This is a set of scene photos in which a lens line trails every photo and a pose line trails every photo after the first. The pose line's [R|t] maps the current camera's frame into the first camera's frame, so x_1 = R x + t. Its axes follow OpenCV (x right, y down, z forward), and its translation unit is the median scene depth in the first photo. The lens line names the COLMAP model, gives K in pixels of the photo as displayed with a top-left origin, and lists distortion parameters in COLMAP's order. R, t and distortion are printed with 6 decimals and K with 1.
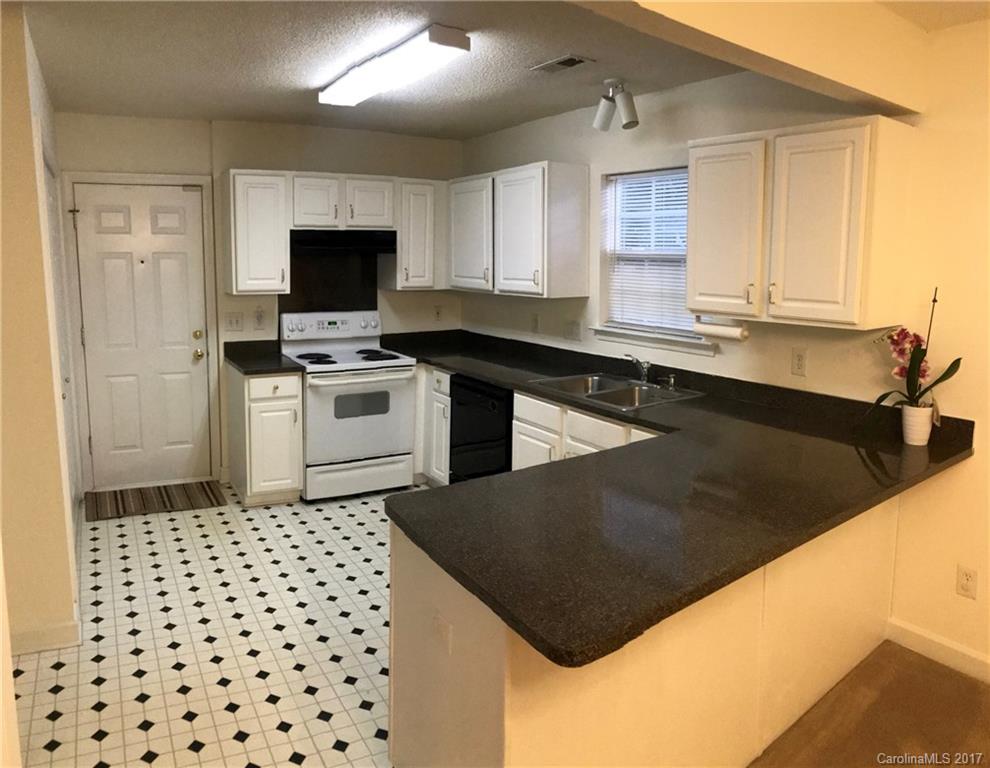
lens RADIAL K [[894.2, 0, 495.0], [0, 894.2, 384.0], [0, 0, 1]] dist [-0.000784, -0.000059]
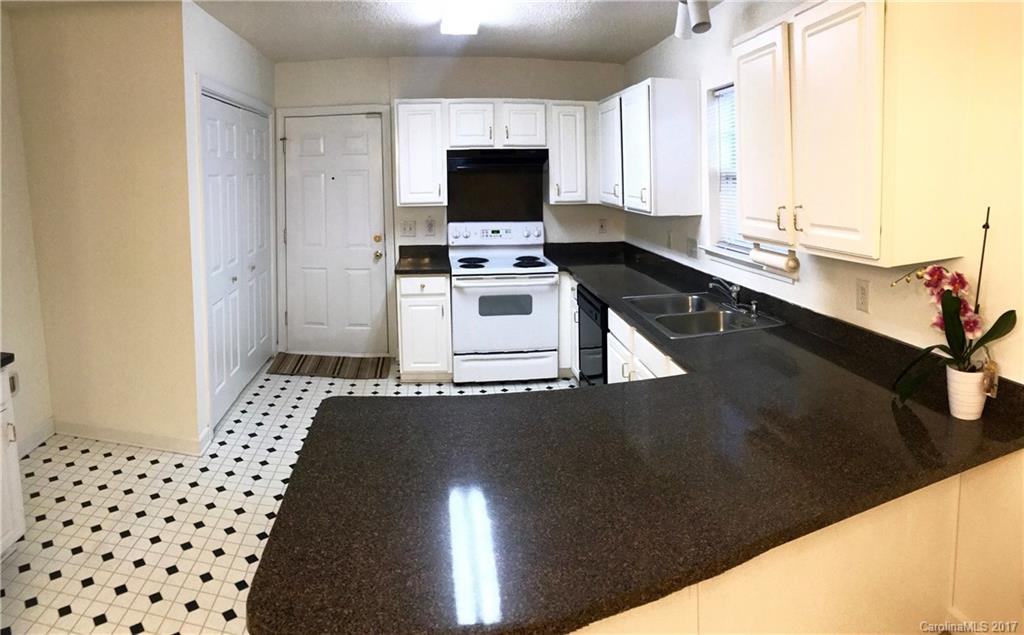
lens RADIAL K [[727.9, 0, 511.7], [0, 727.9, 333.9], [0, 0, 1]] dist [-0.000589, 0.001076]
pose [[0.900422, 0.092103, -0.425156, 0.263096], [-0.058316, 0.994065, 0.091842, -0.027094], [0.431092, -0.057903, 0.900448, 0.172682]]
